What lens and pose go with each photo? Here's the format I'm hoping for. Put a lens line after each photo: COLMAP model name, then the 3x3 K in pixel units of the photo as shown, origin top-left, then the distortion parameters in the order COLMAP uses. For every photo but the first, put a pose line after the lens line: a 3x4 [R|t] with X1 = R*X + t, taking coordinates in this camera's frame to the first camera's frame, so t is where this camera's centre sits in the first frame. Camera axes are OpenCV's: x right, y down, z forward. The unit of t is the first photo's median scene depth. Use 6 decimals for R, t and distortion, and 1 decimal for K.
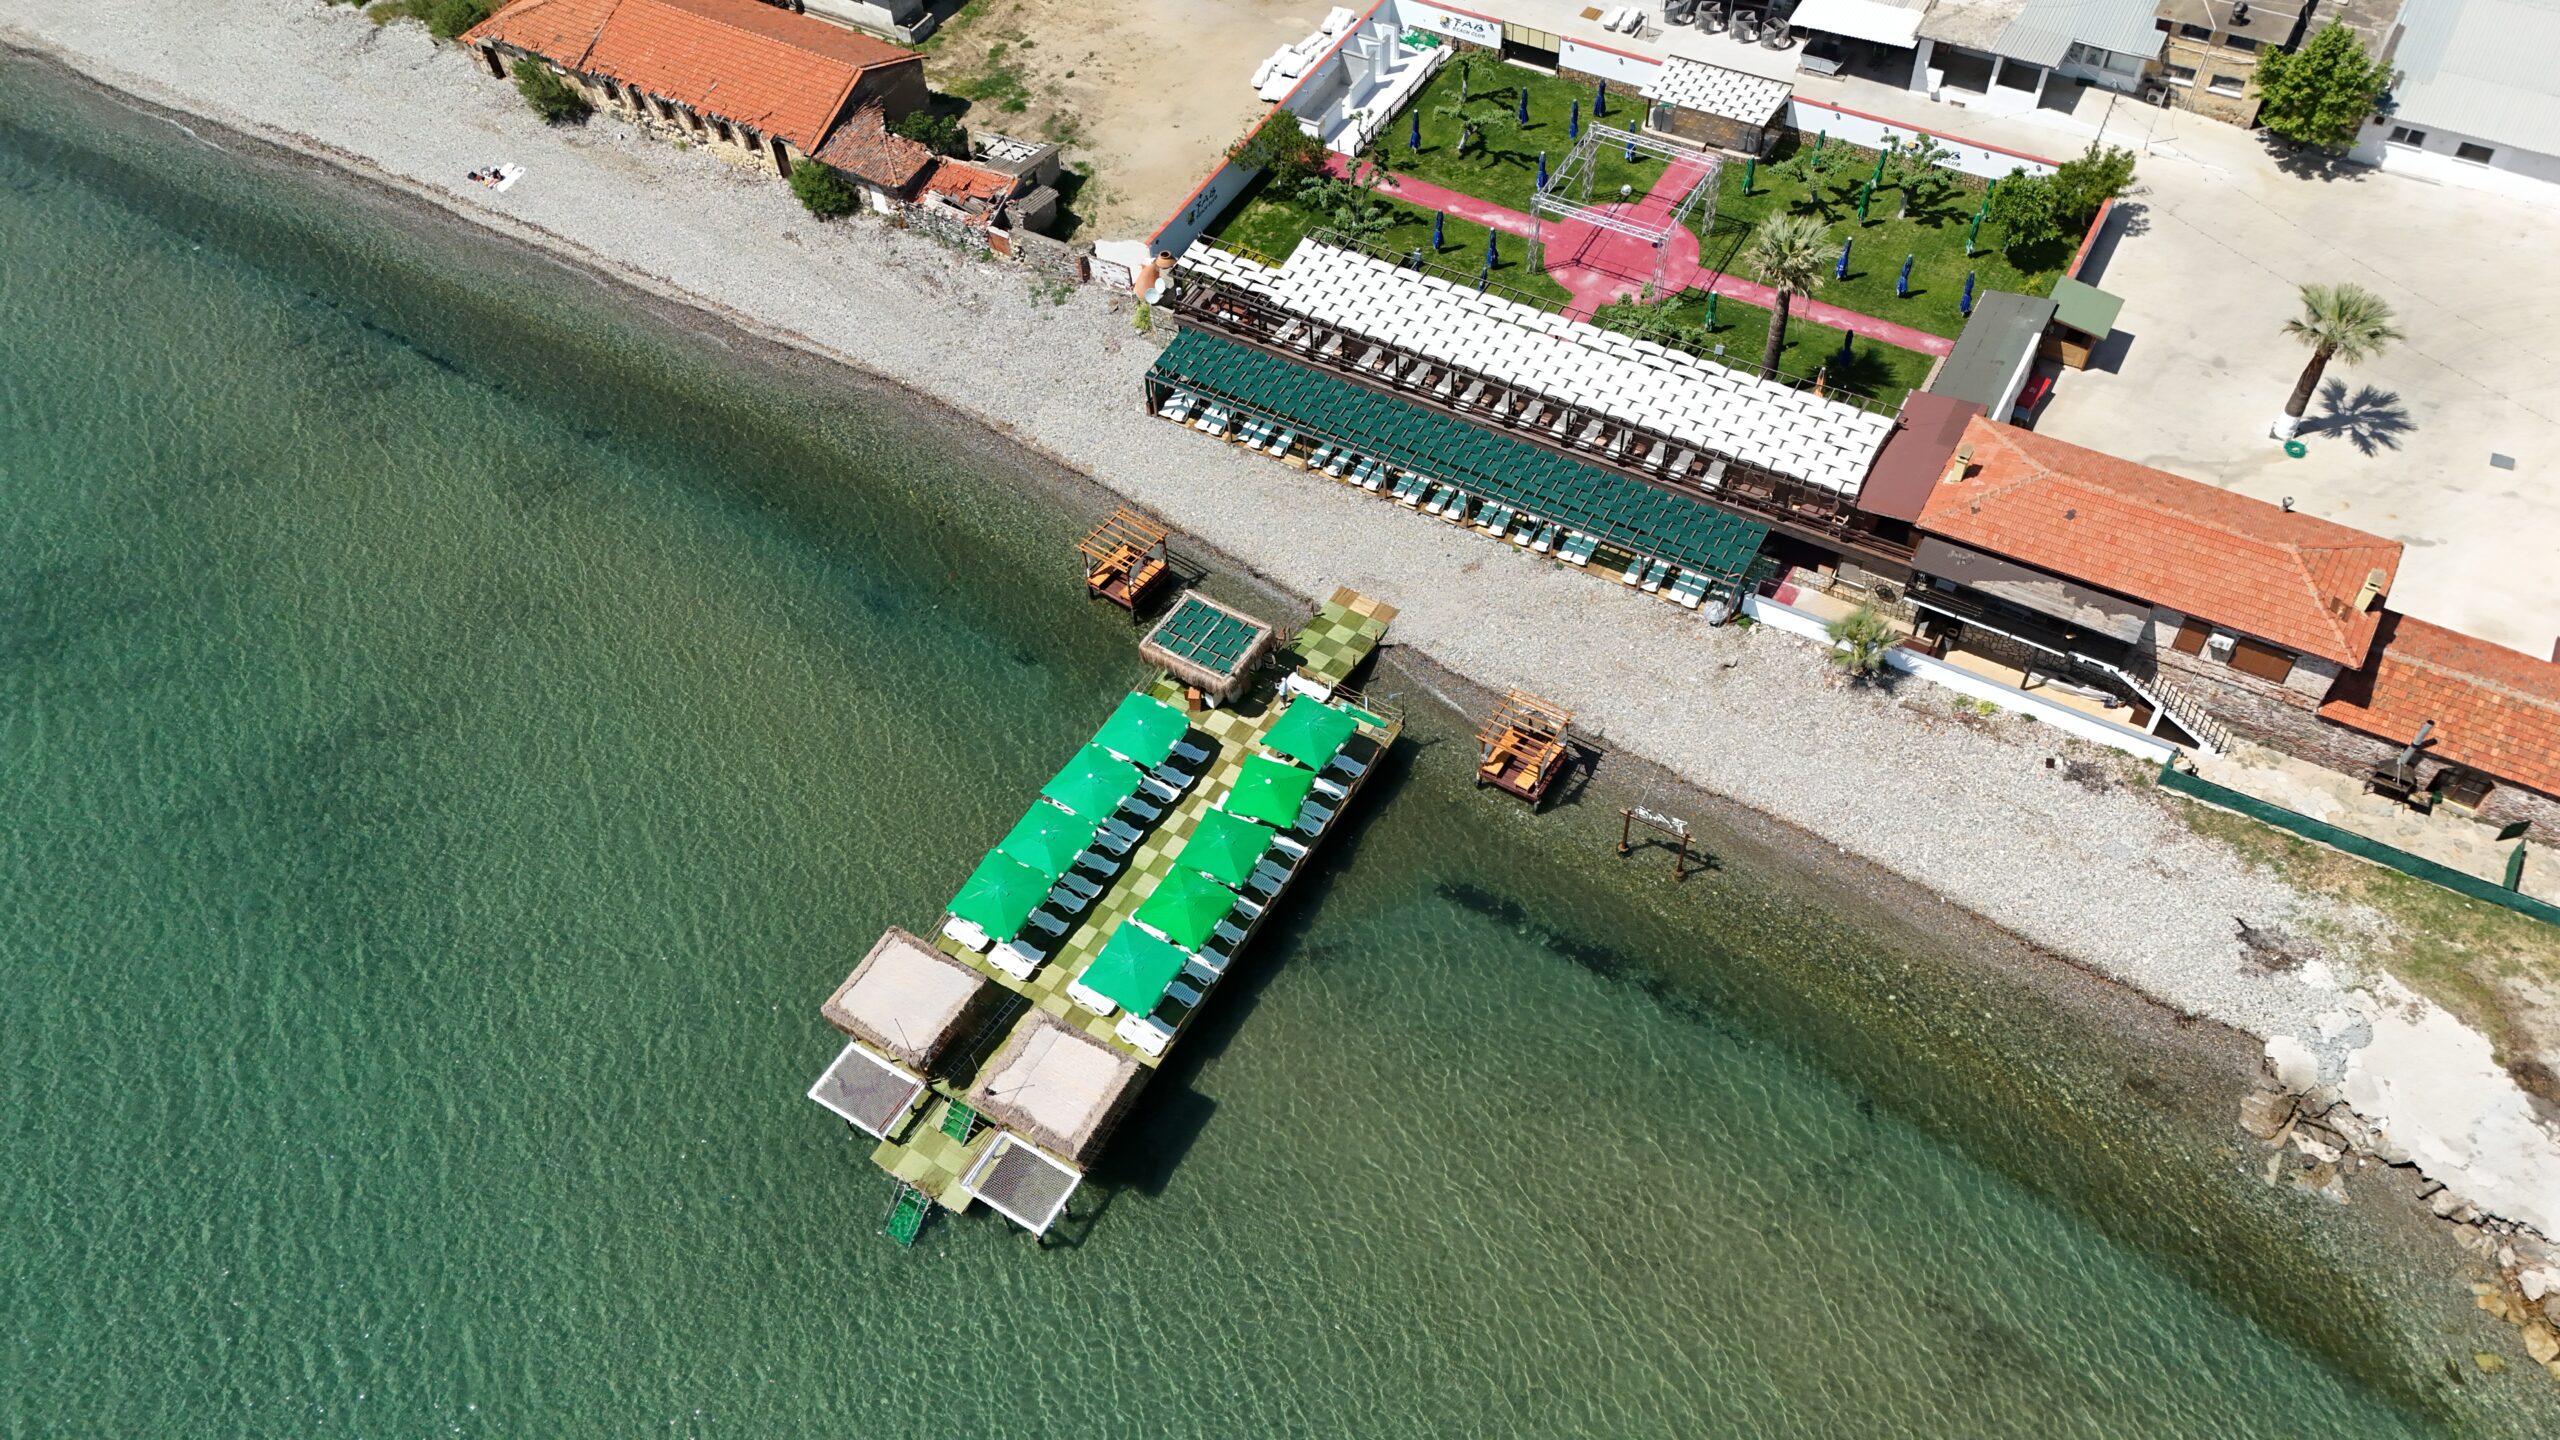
lens RADIAL K [[1910.8, 0, 1280.0], [0, 1910.8, 720.0], [0, 0, 1]] dist [0.093900, -0.096863]
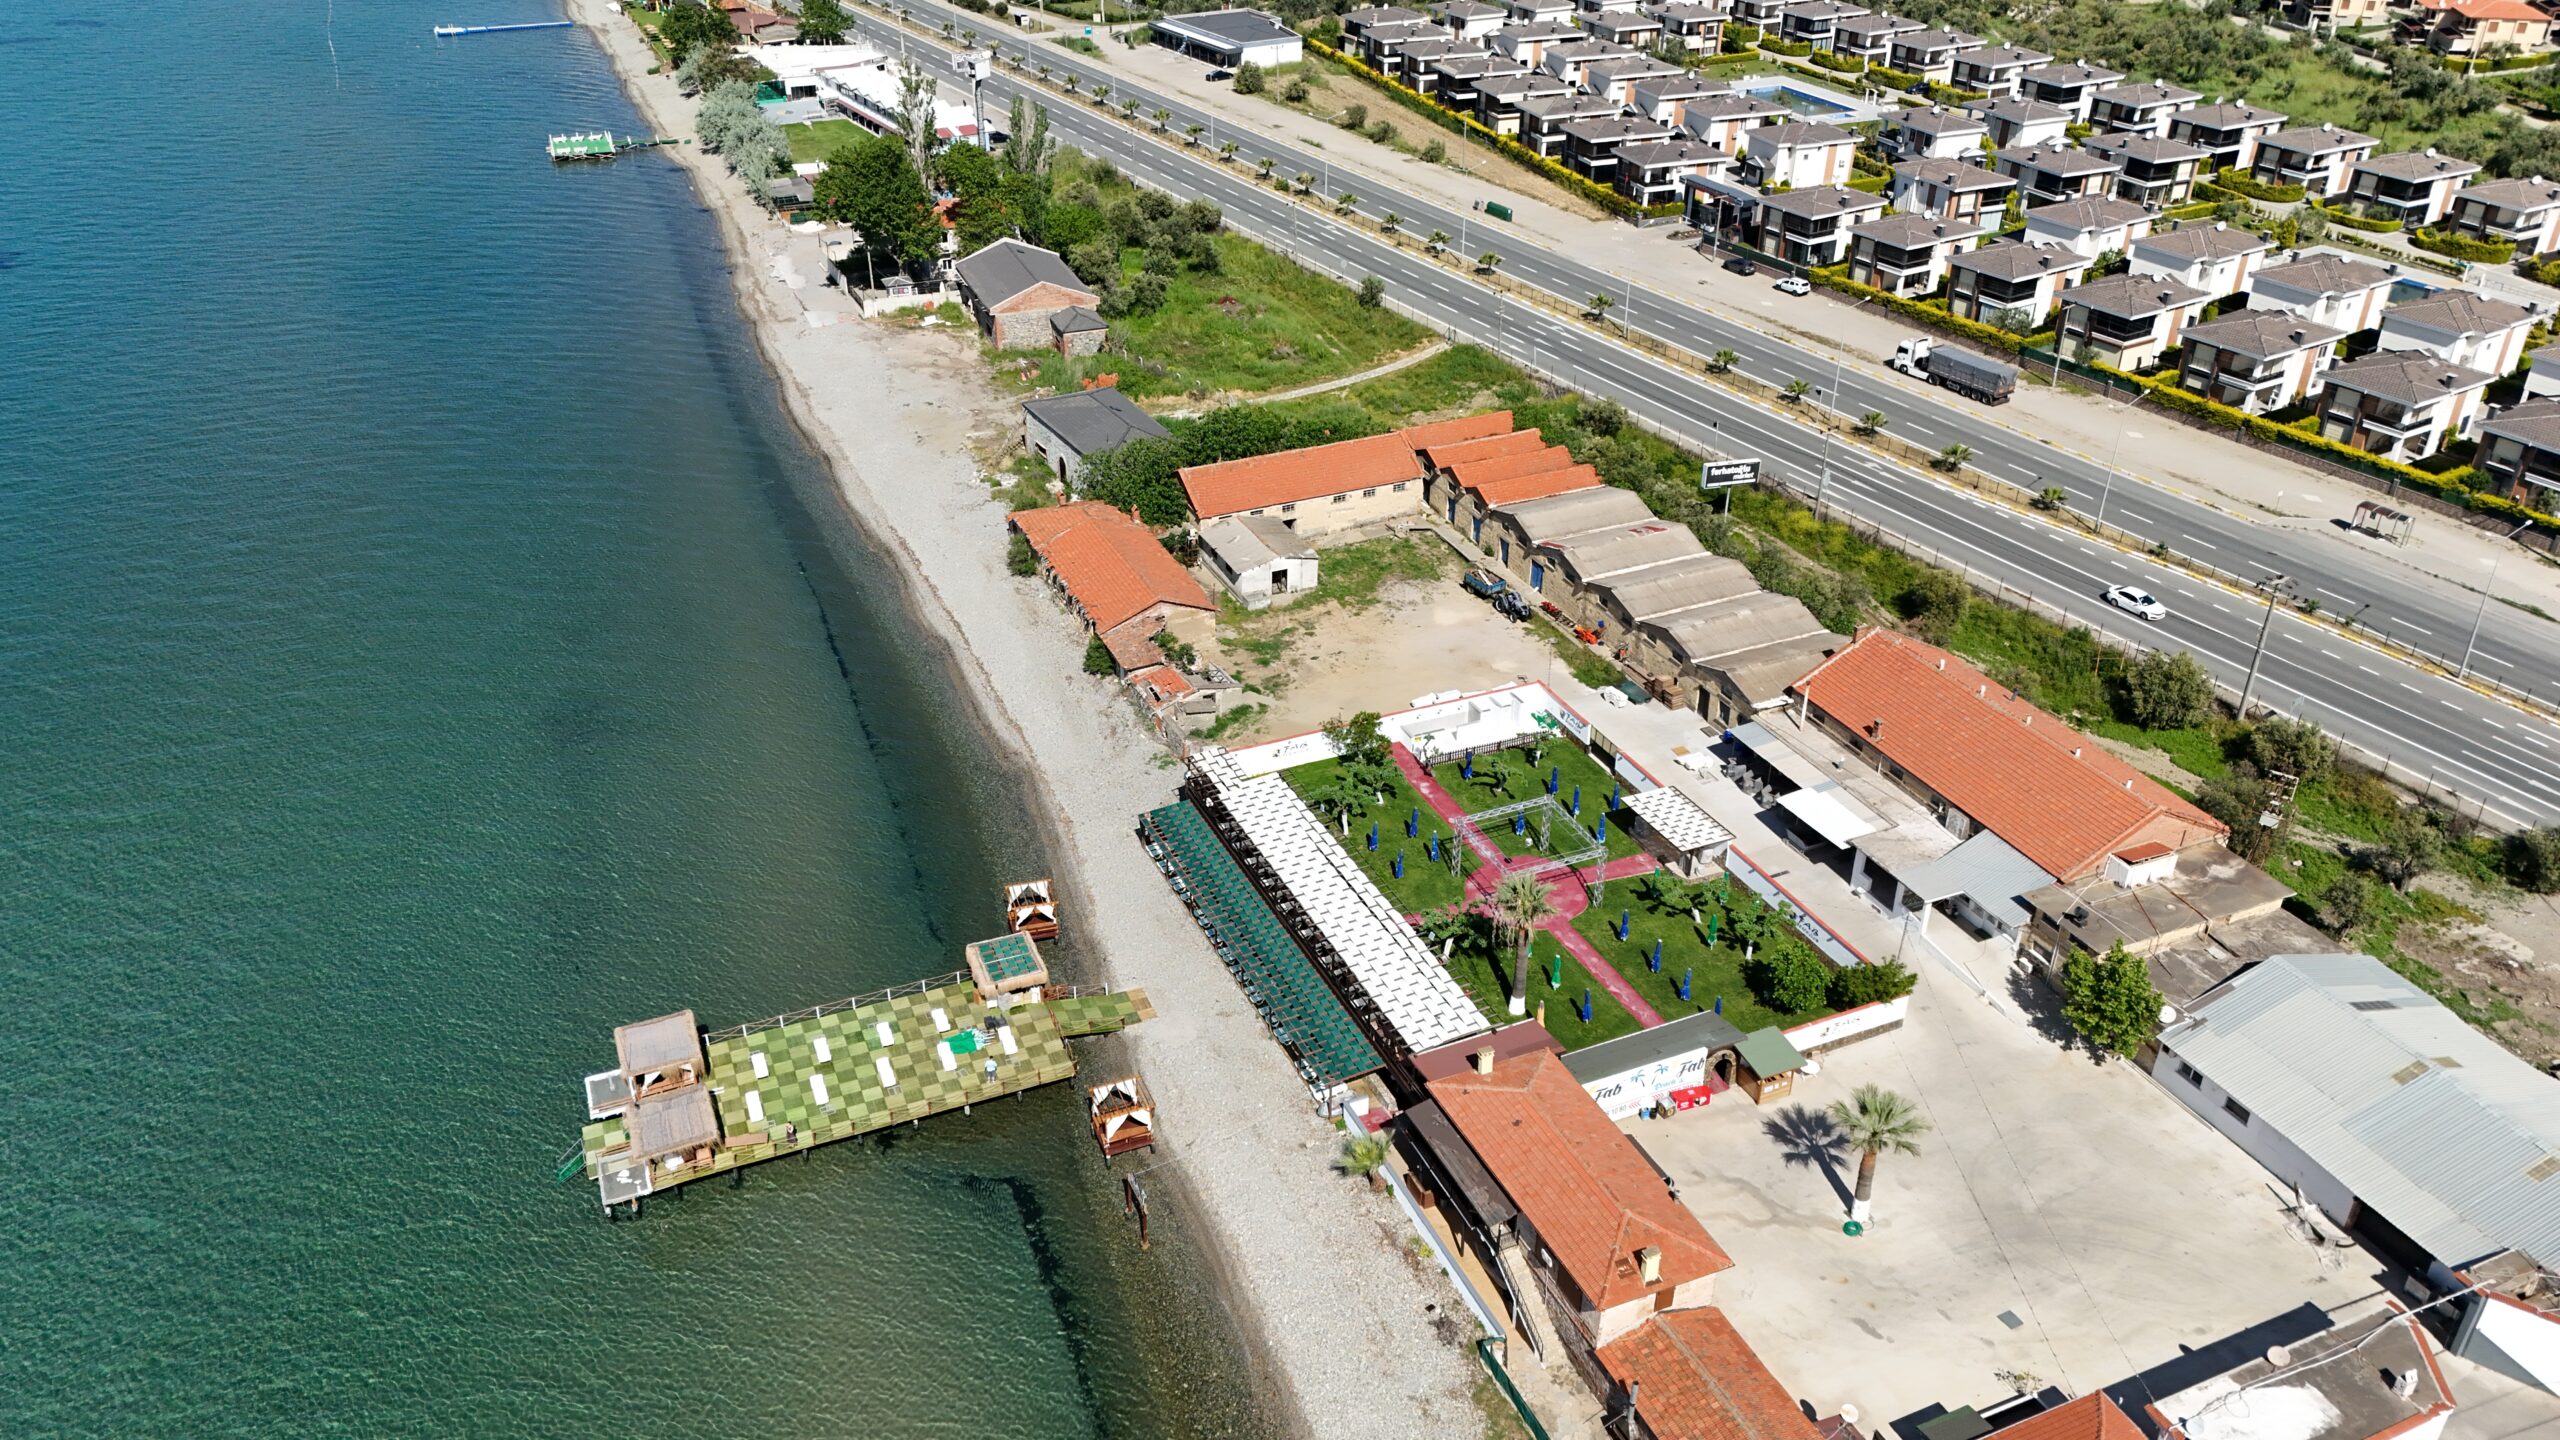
lens RADIAL K [[1910.8, 0, 1280.0], [0, 1910.8, 720.0], [0, 0, 1]] dist [0.093900, -0.096863]
pose [[0.807821, 0.334846, -0.485081, 0.754771], [-0.479864, 0.851506, -0.211348, 0.008643], [0.342280, 0.403504, 0.848545, -0.213265]]
